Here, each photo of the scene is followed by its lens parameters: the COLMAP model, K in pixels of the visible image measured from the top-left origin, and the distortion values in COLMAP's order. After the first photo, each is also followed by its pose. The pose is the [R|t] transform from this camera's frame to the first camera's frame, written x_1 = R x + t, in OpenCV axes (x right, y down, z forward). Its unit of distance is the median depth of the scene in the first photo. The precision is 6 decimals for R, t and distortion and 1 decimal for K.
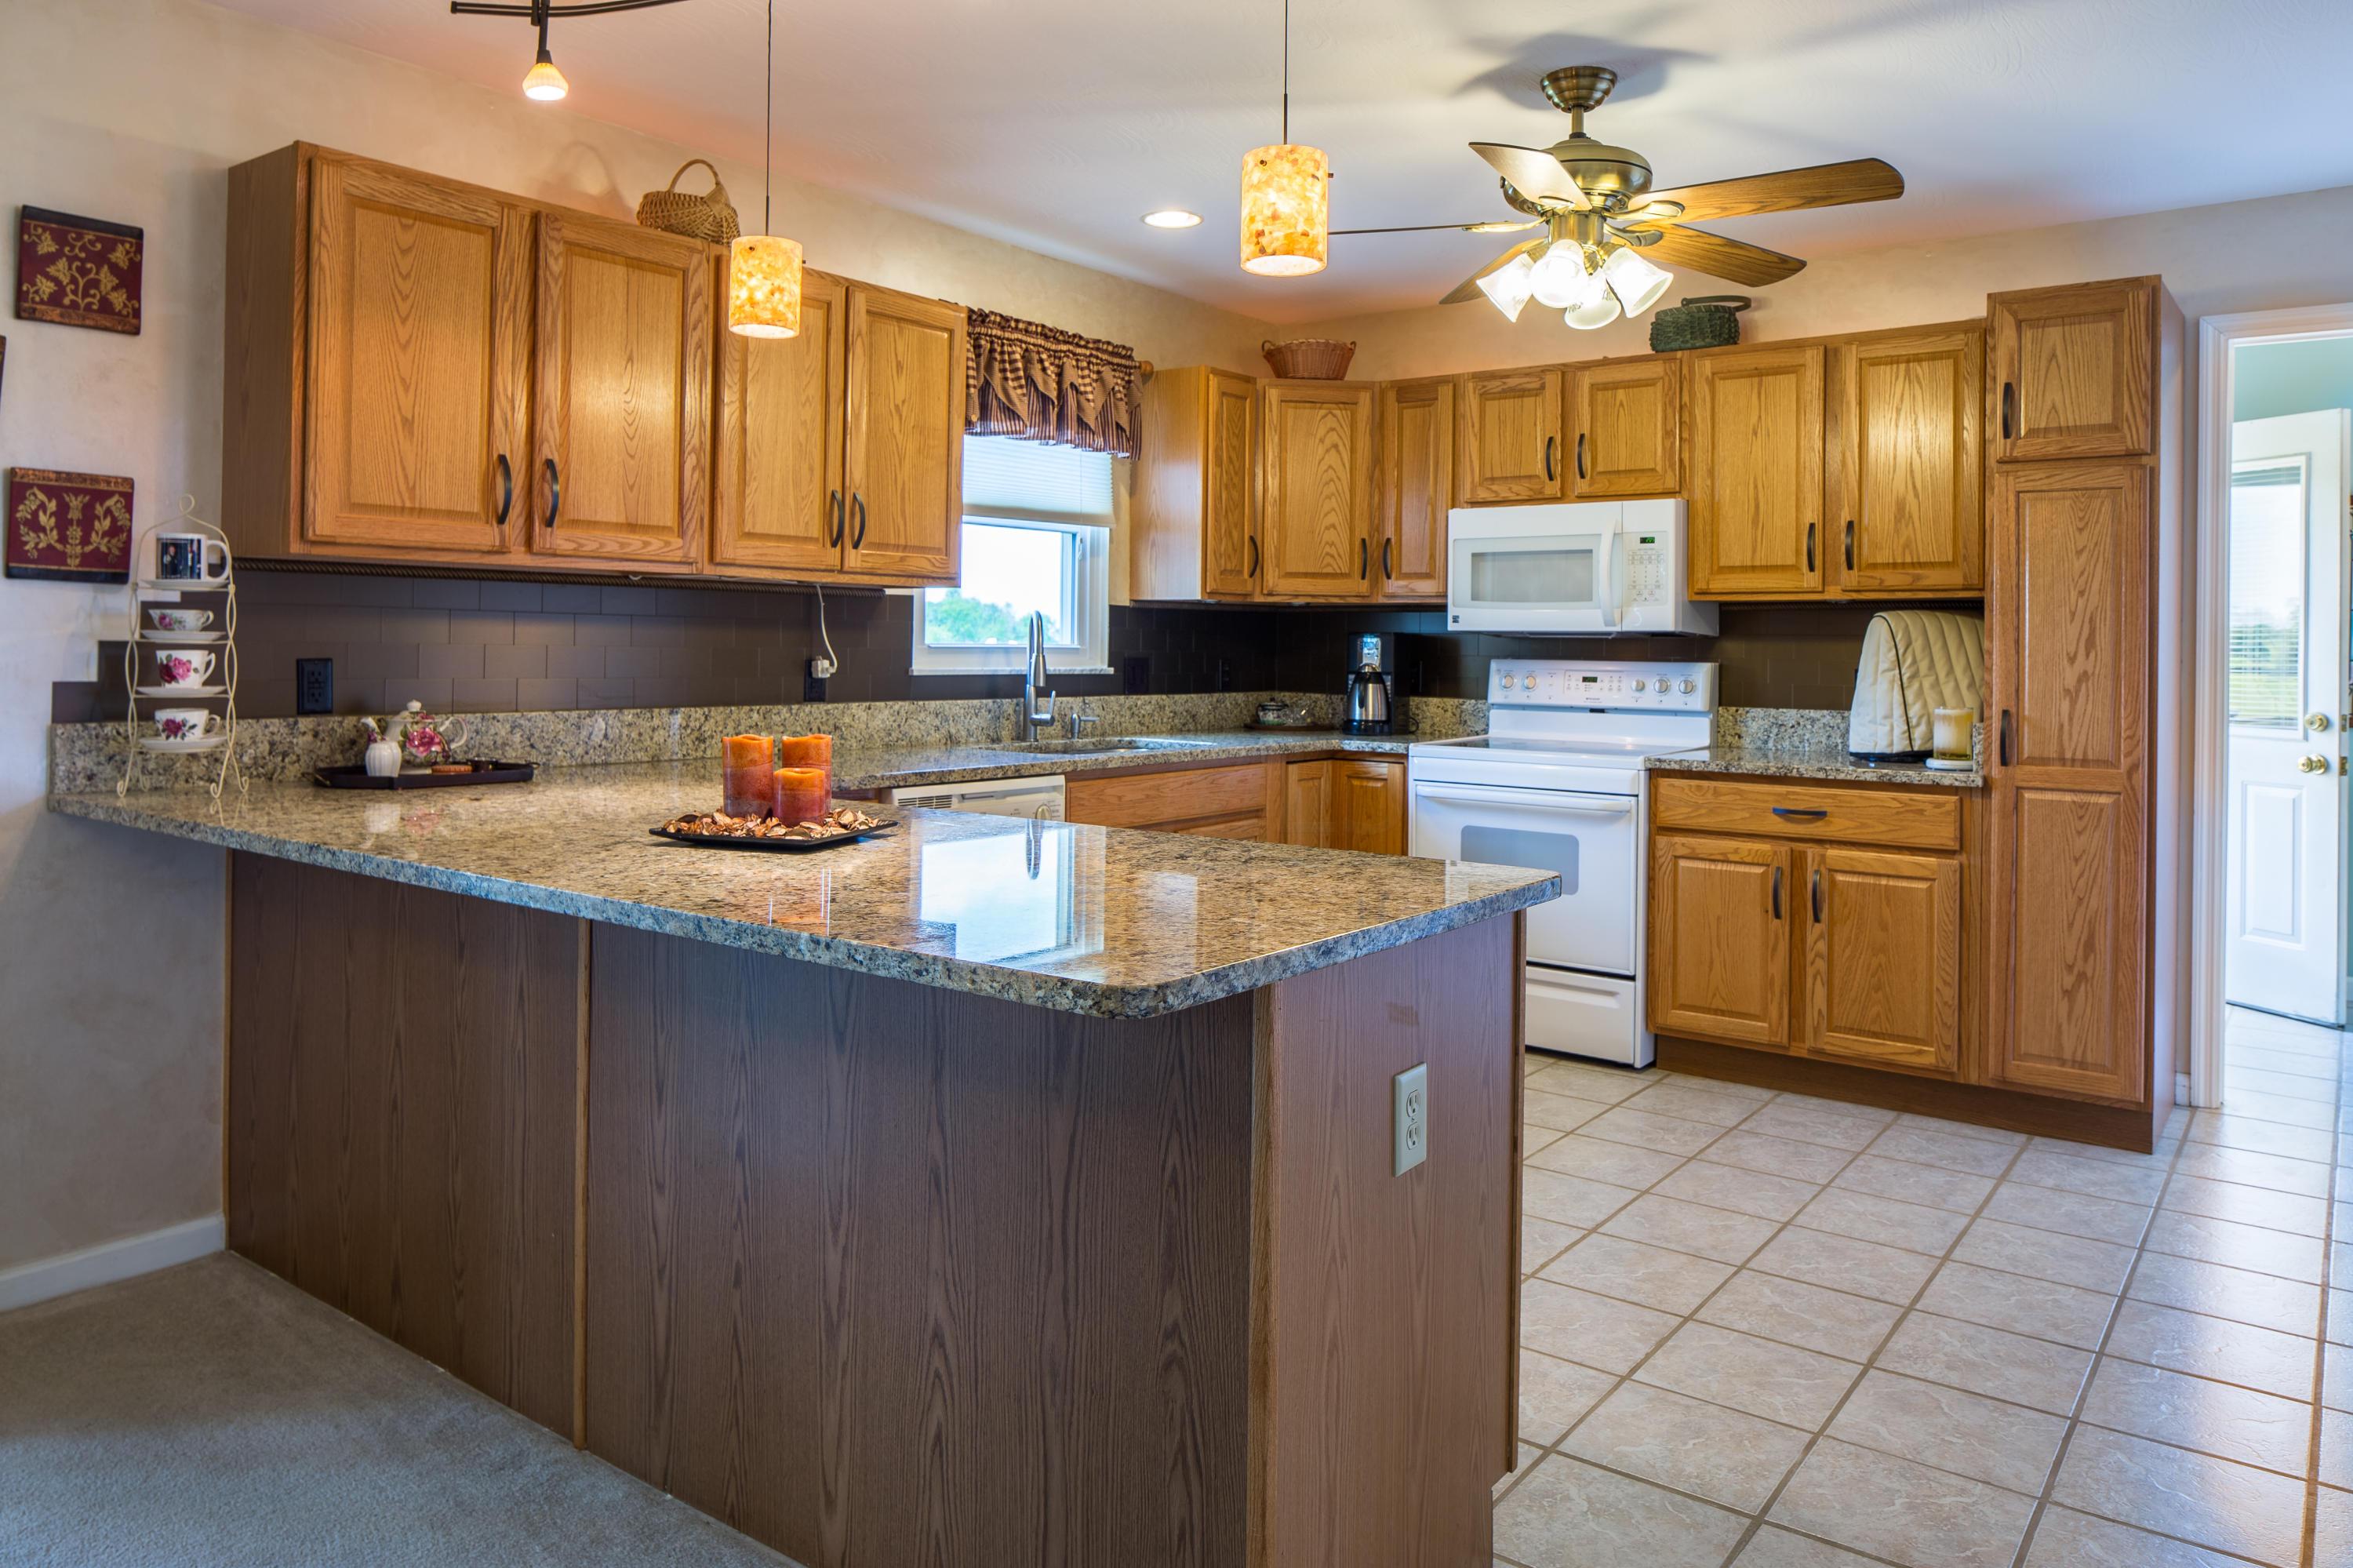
lens RADIAL K [[1563.5, 0, 1176.5], [0, 1563.5, 784.0], [0, 0, 1]] dist [0.003432, -0.002948]
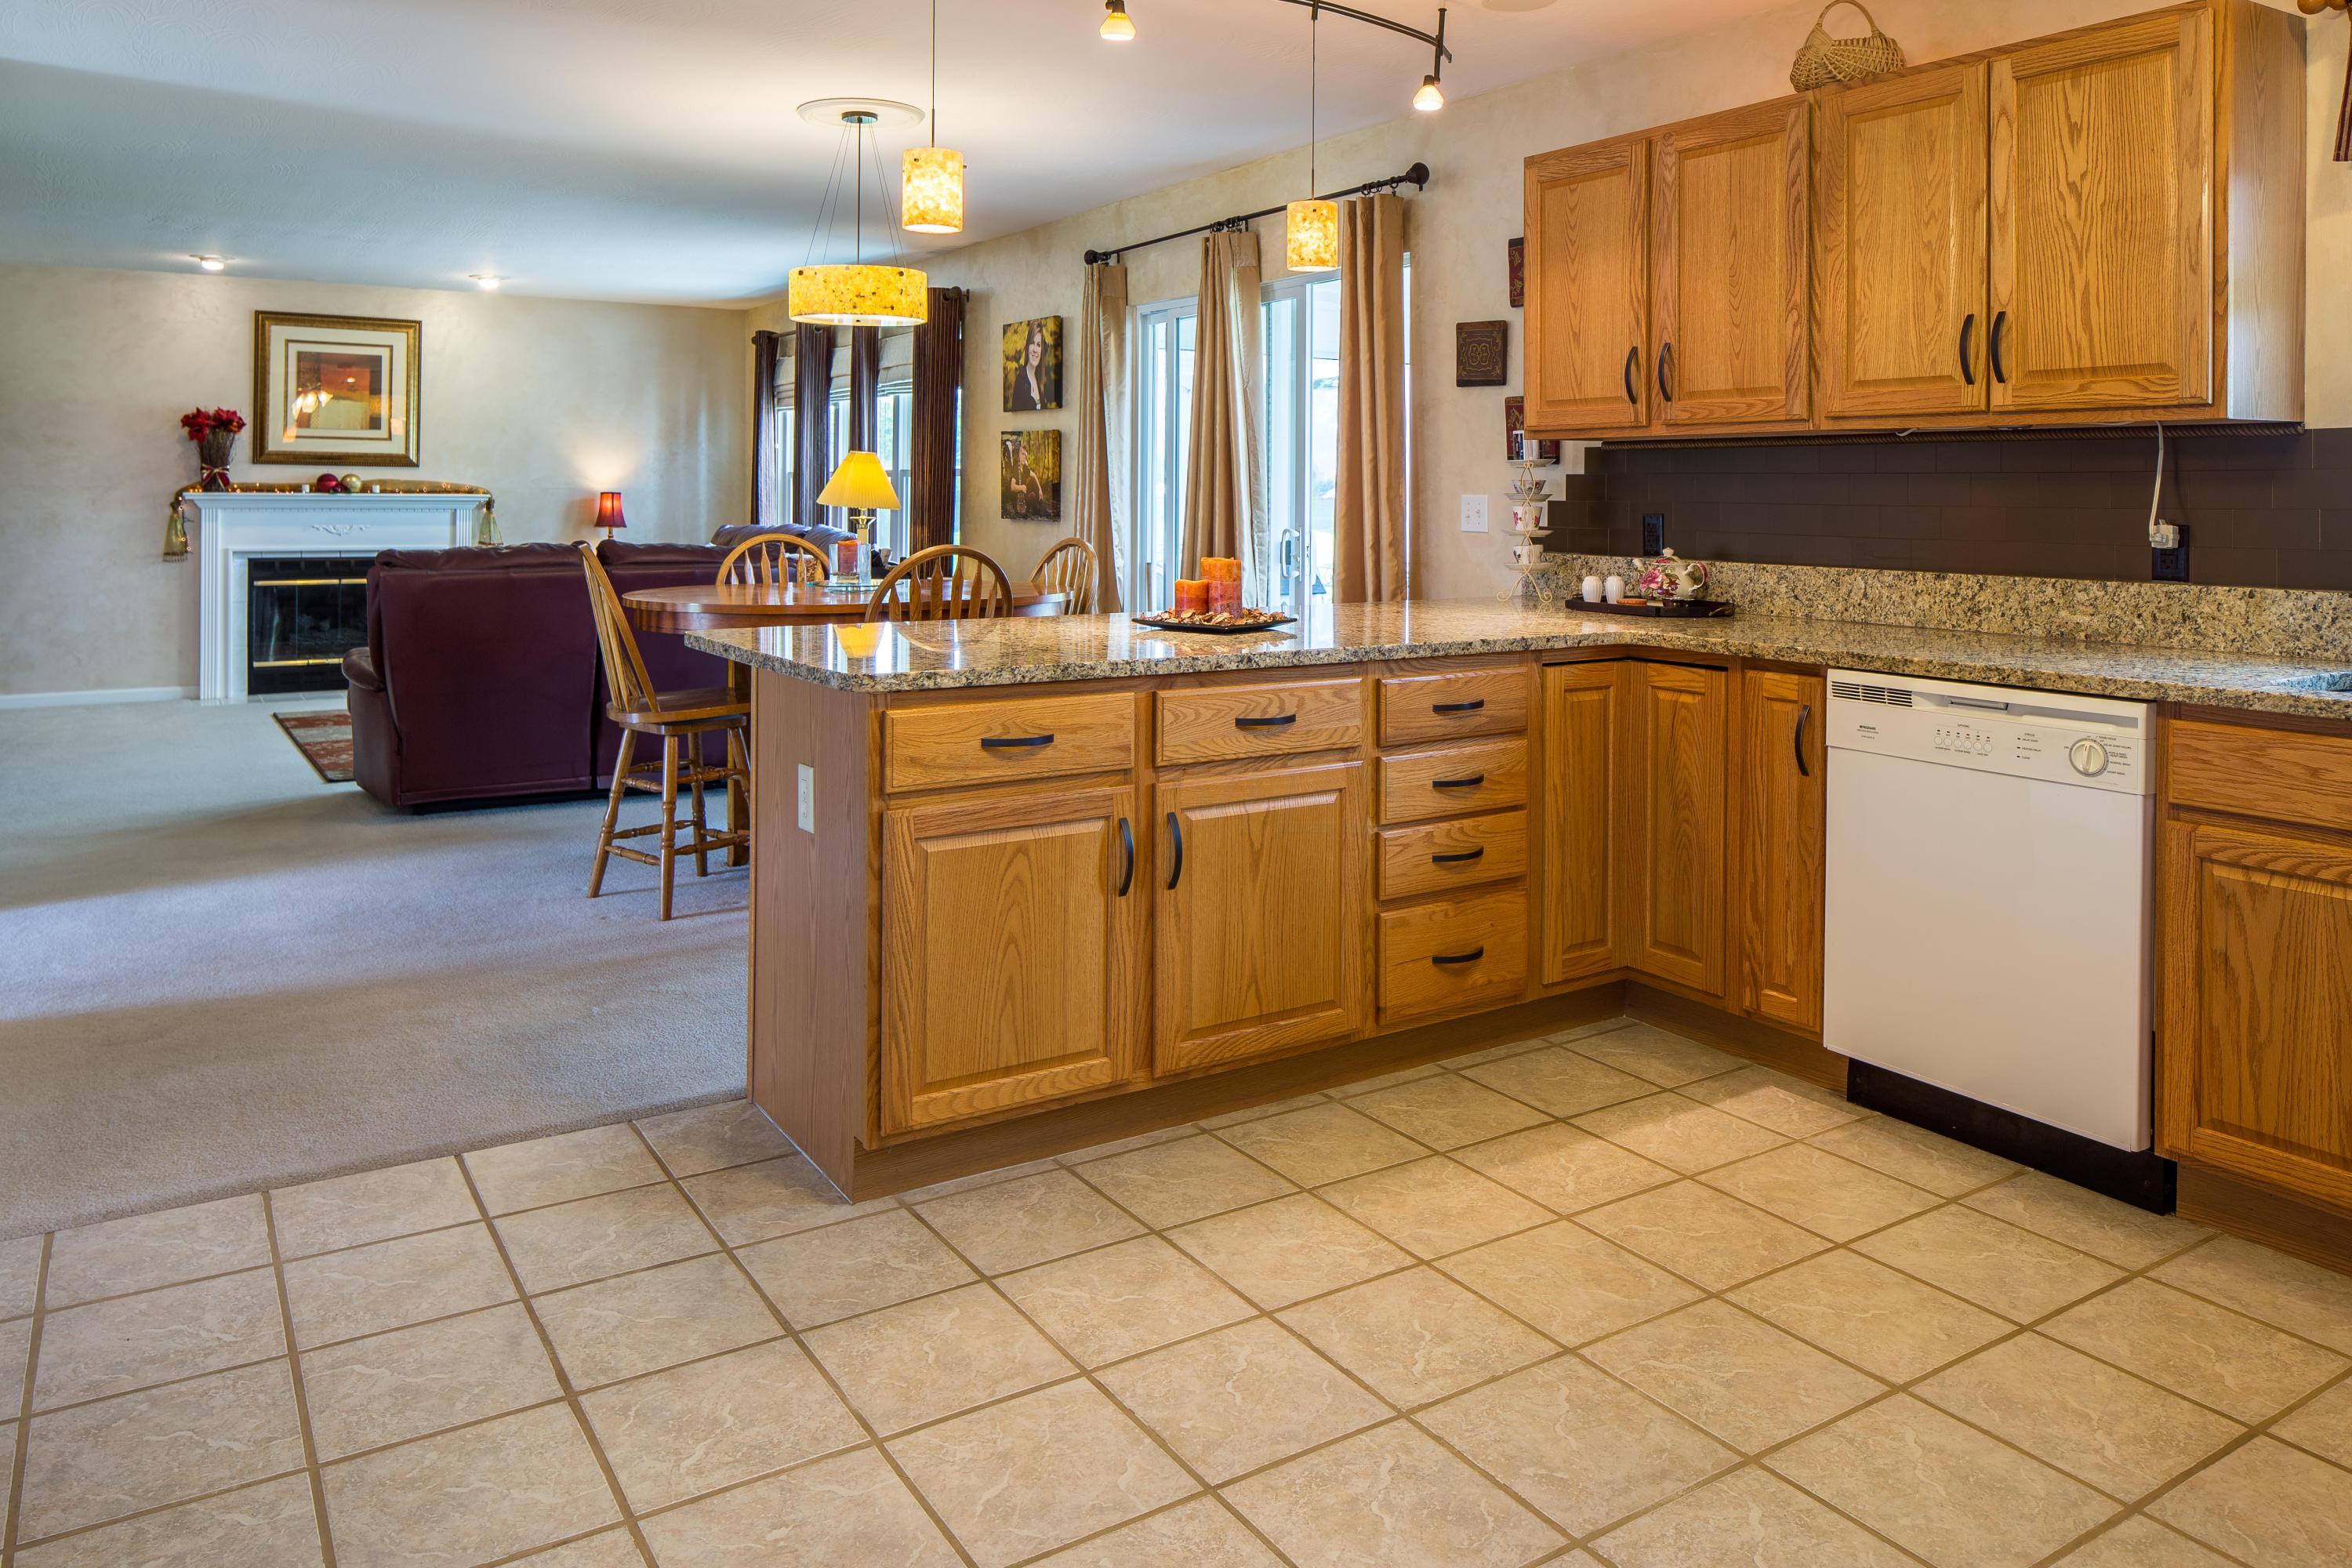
lens RADIAL K [[1619.4, 0, 1172.4], [0, 1619.4, 684.0], [0, 0, 1]] dist [0.004221, 0.001600]
pose [[-0.343467, 0.096664, -0.934177, 0.771368], [-0.094739, 0.986049, 0.136864, -0.075617], [0.934374, 0.135511, -0.329518, 0.948623]]
